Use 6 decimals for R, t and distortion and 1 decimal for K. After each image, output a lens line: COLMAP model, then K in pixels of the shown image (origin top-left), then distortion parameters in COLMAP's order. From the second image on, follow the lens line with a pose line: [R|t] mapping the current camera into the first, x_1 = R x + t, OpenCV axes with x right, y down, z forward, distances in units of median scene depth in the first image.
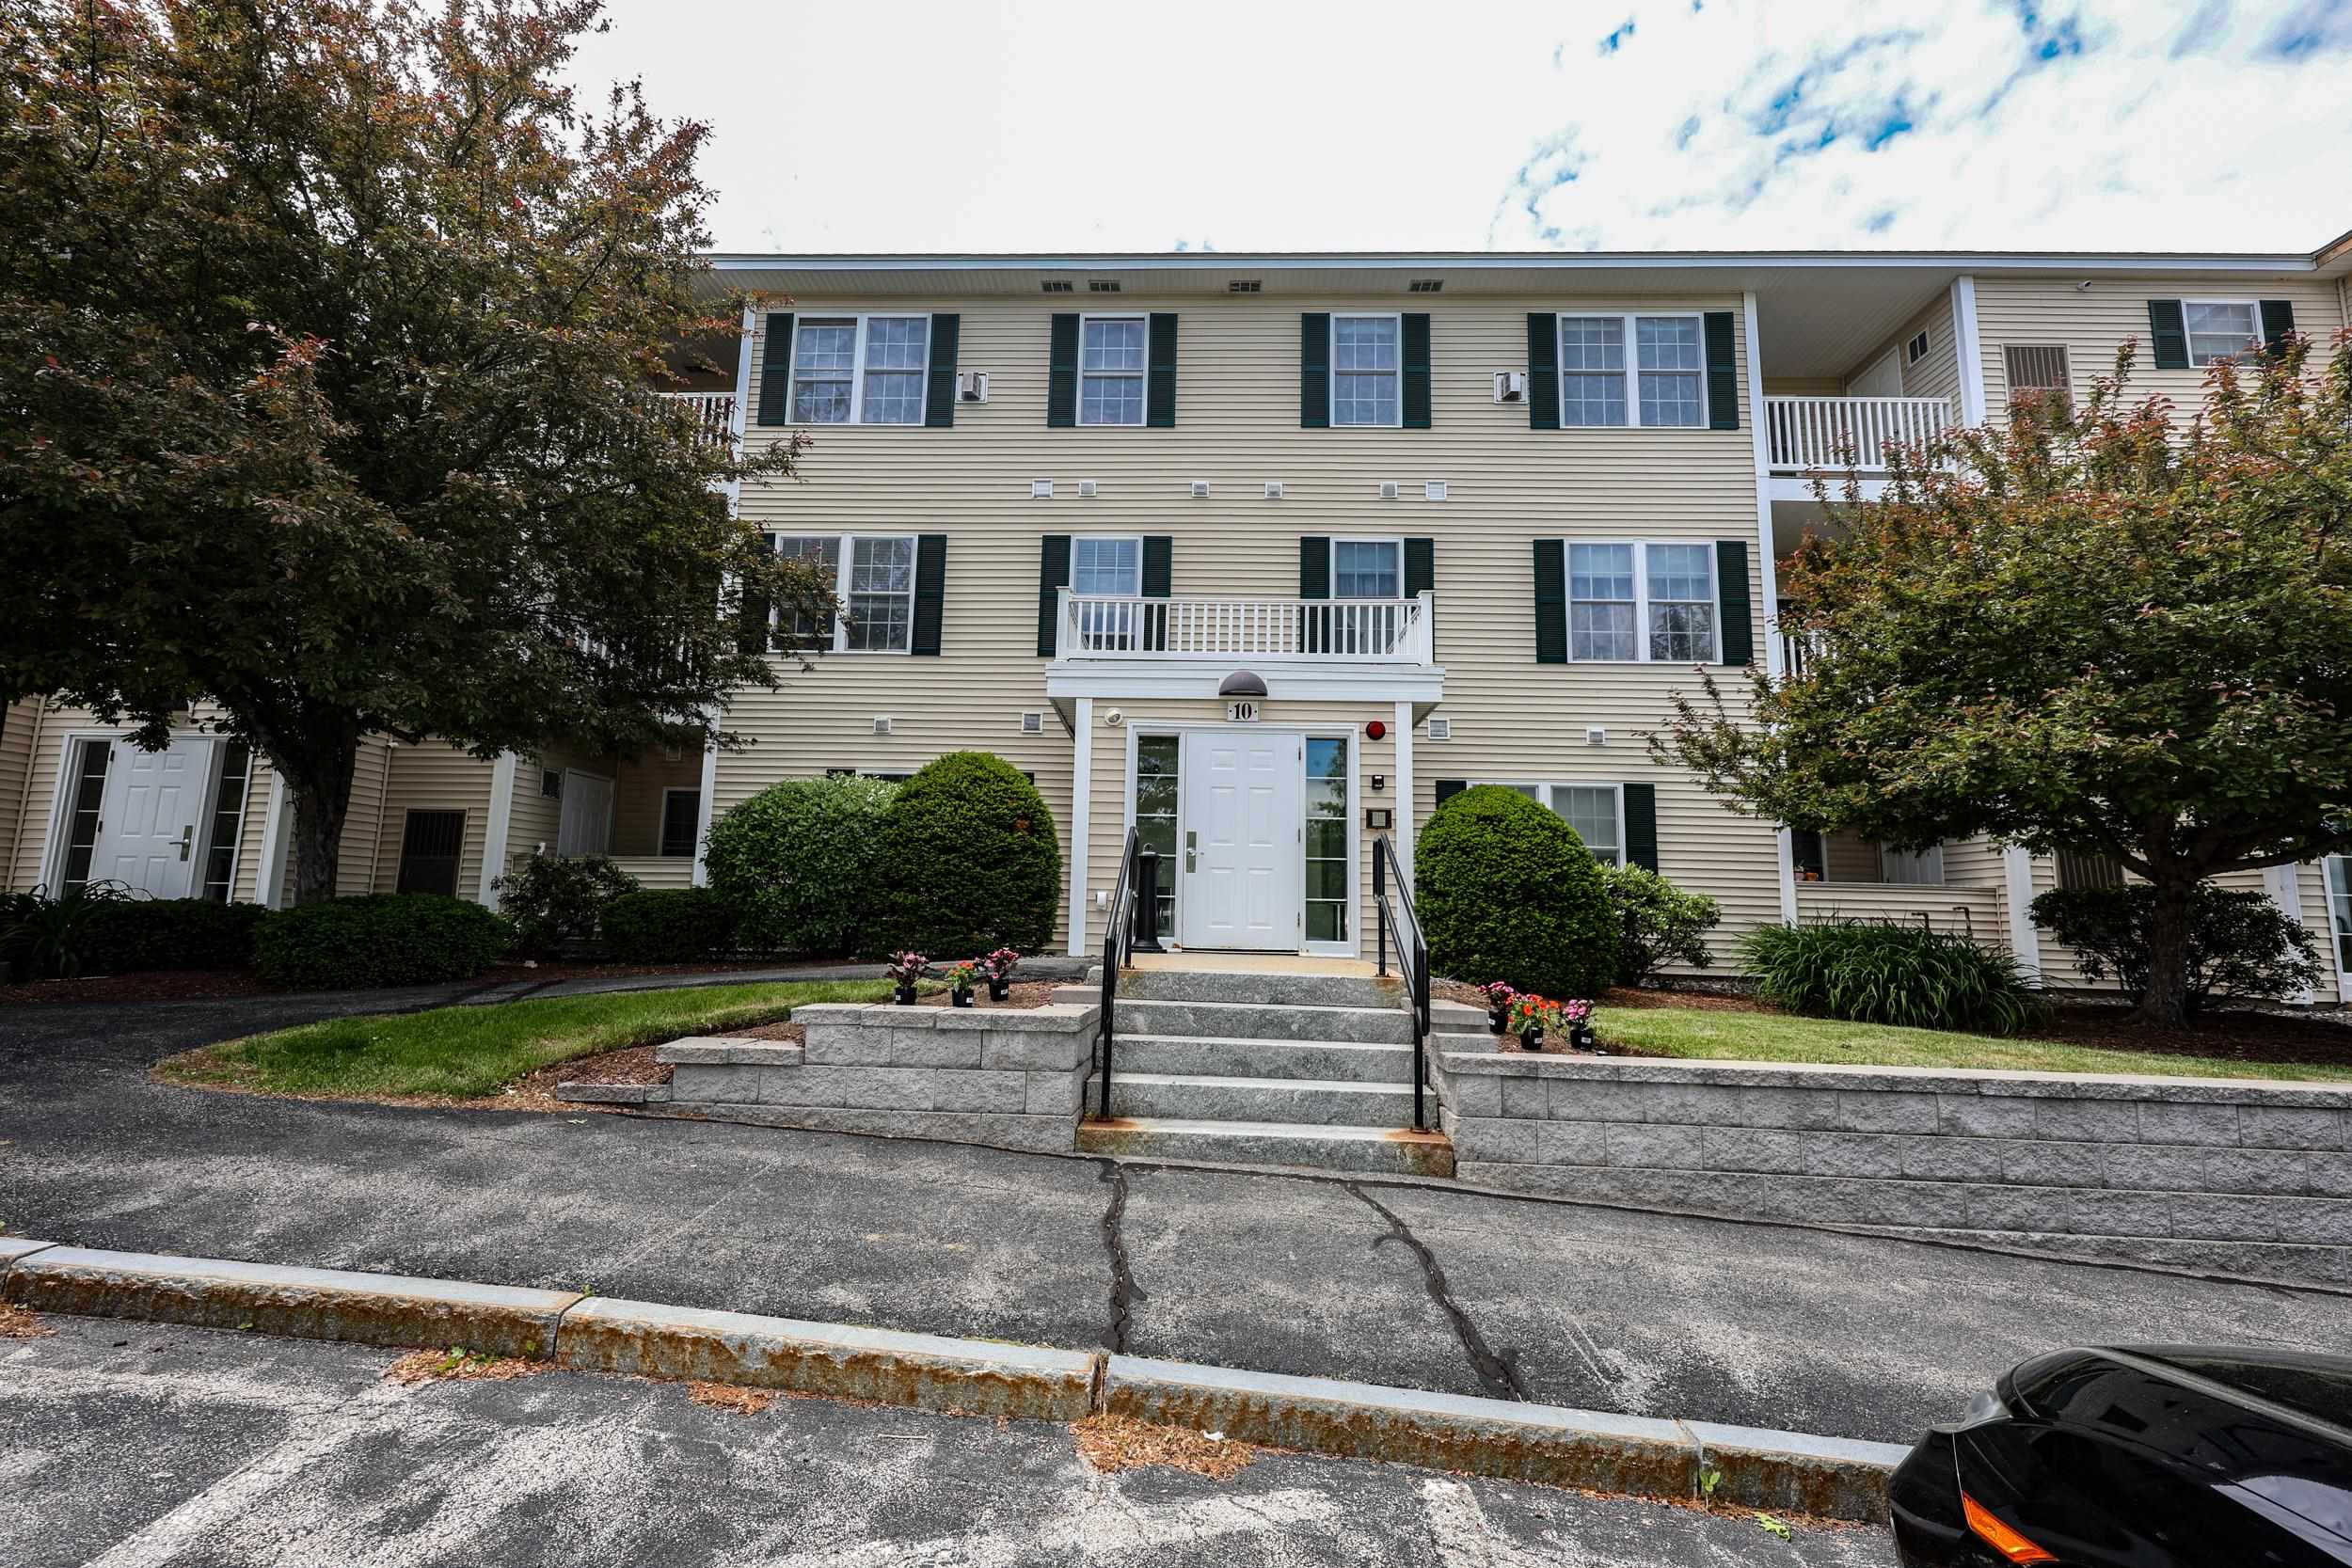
lens RADIAL K [[972.6, 0, 1173.9], [0, 972.6, 781.0], [0, 0, 1]] dist [0.008048, -0.000024]
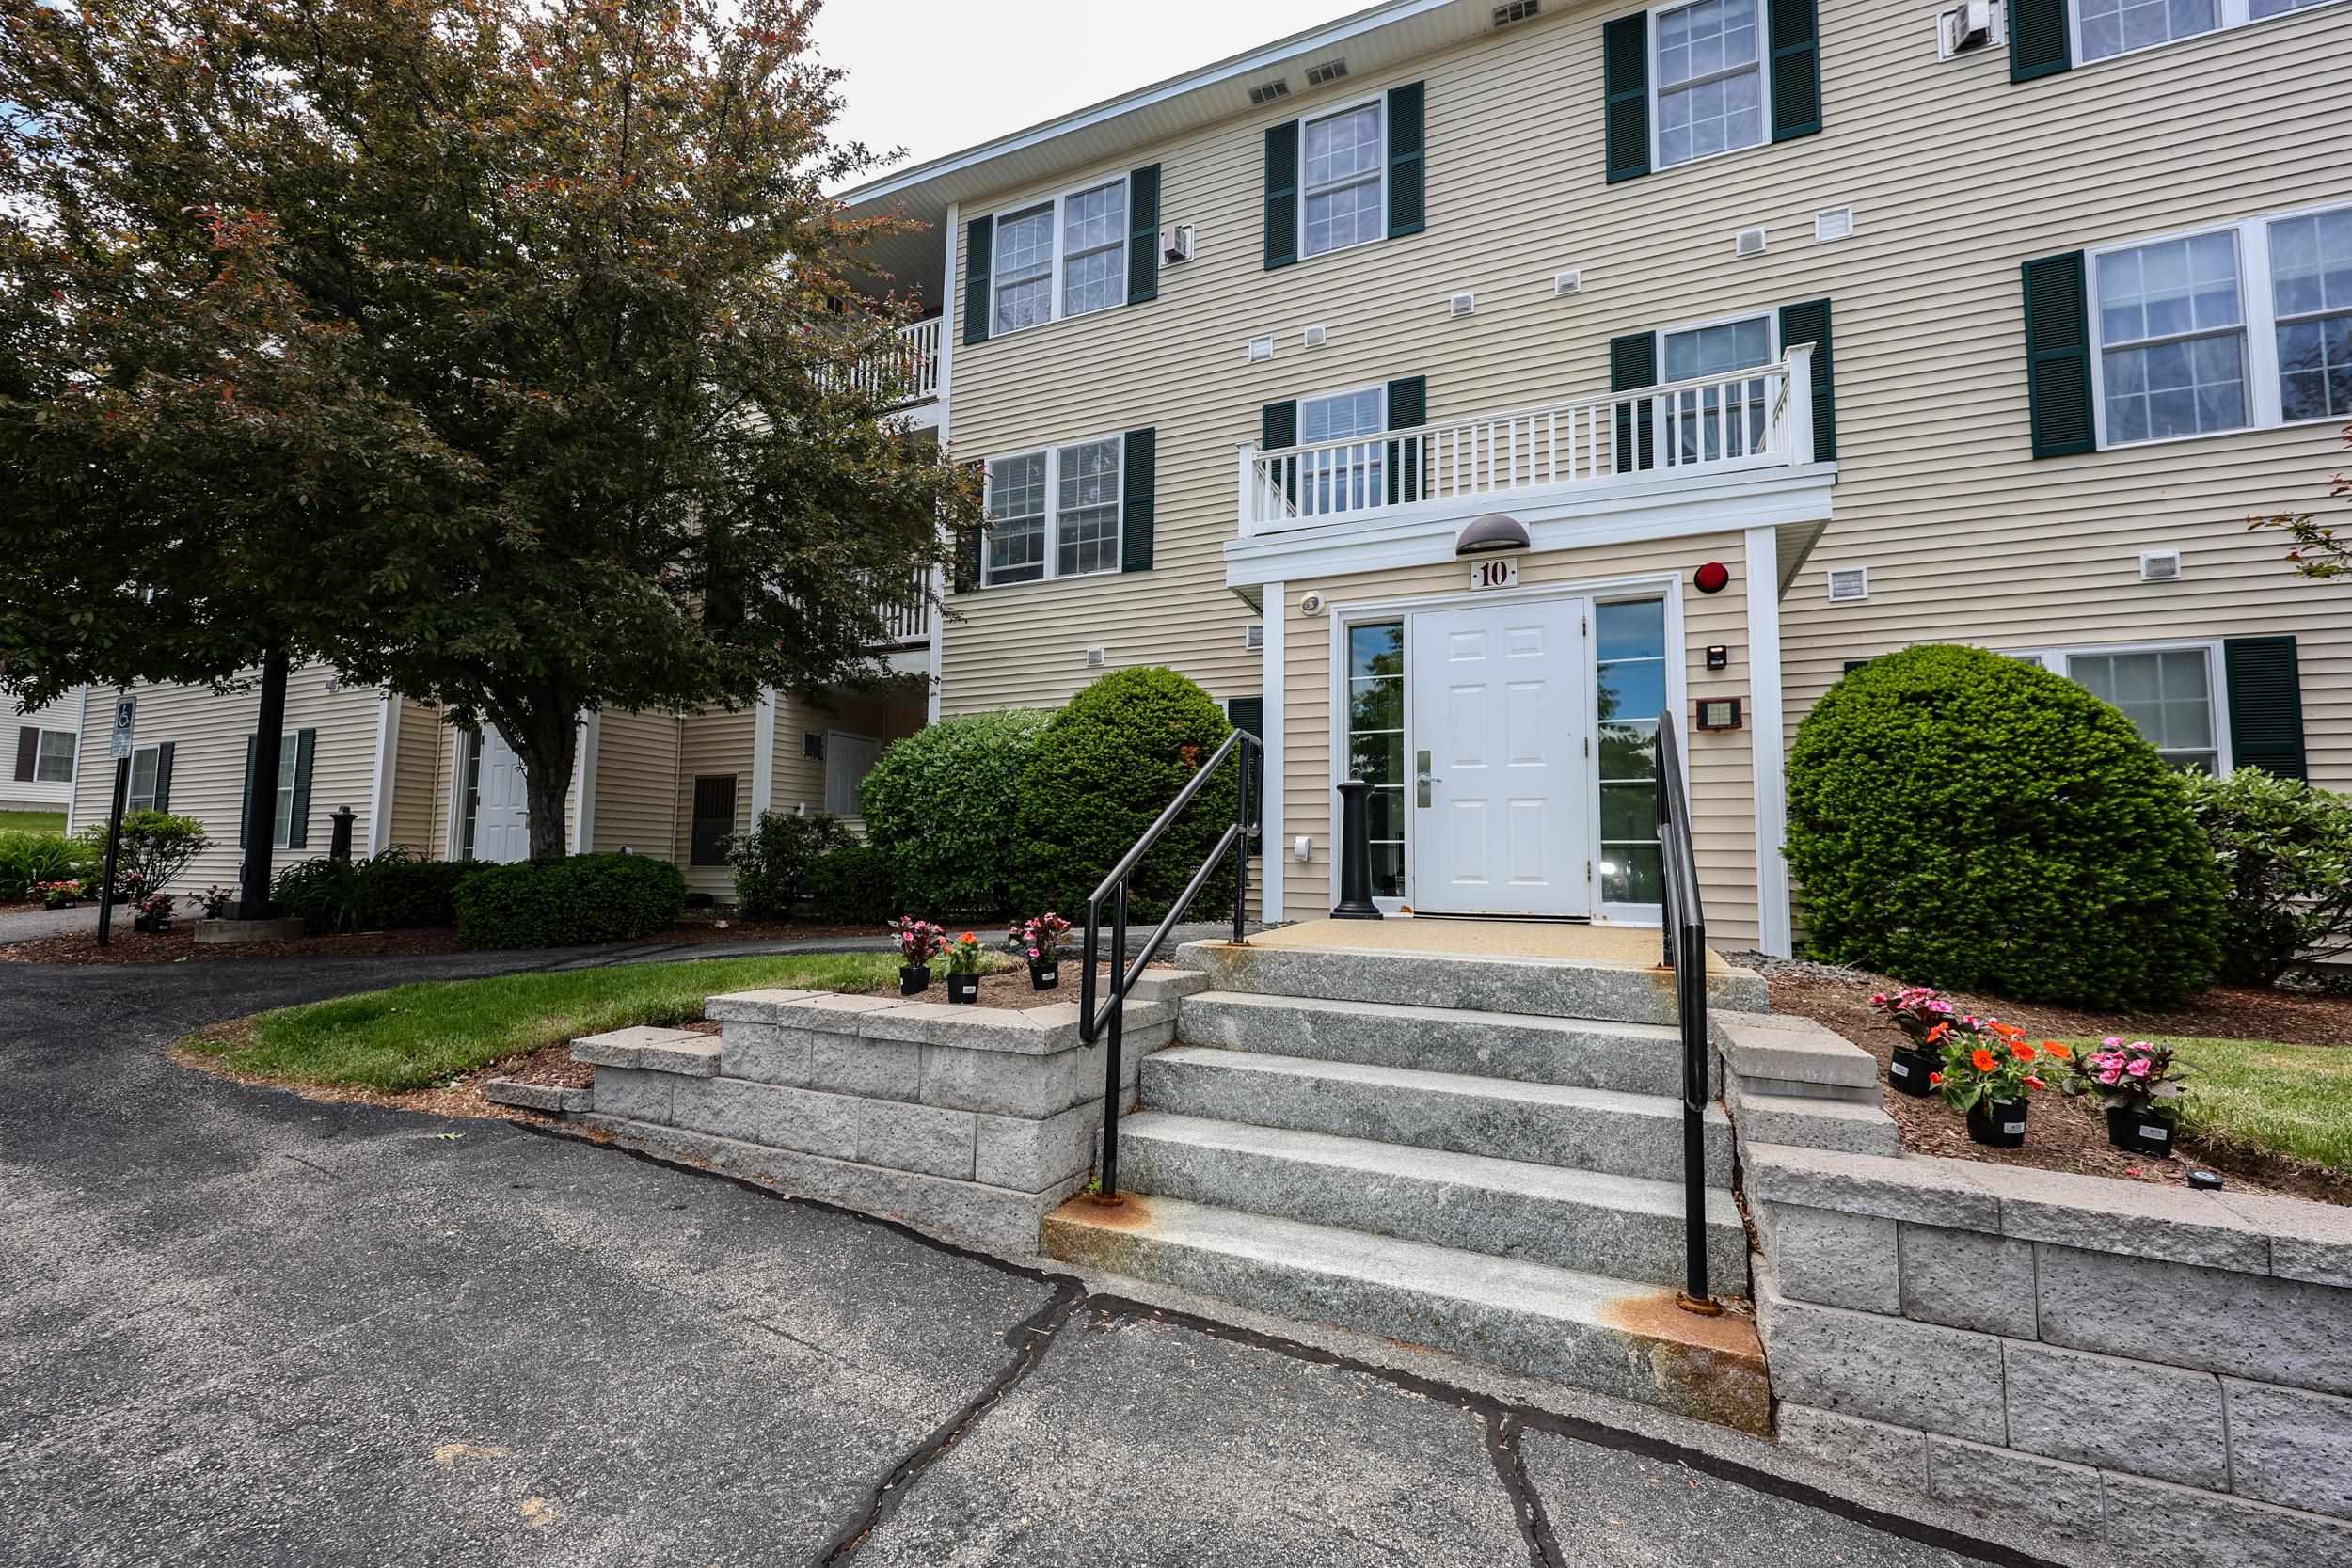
lens RADIAL K [[972.6, 0, 1174.0], [0, 972.6, 784.9], [0, 0, 1]] dist [0.008048, -0.000024]
pose [[0.927523, -0.042170, -0.371380, 0.114640], [0.058982, 0.997679, 0.034023, 0.042382], [0.369084, -0.053462, 0.927857, 0.269921]]
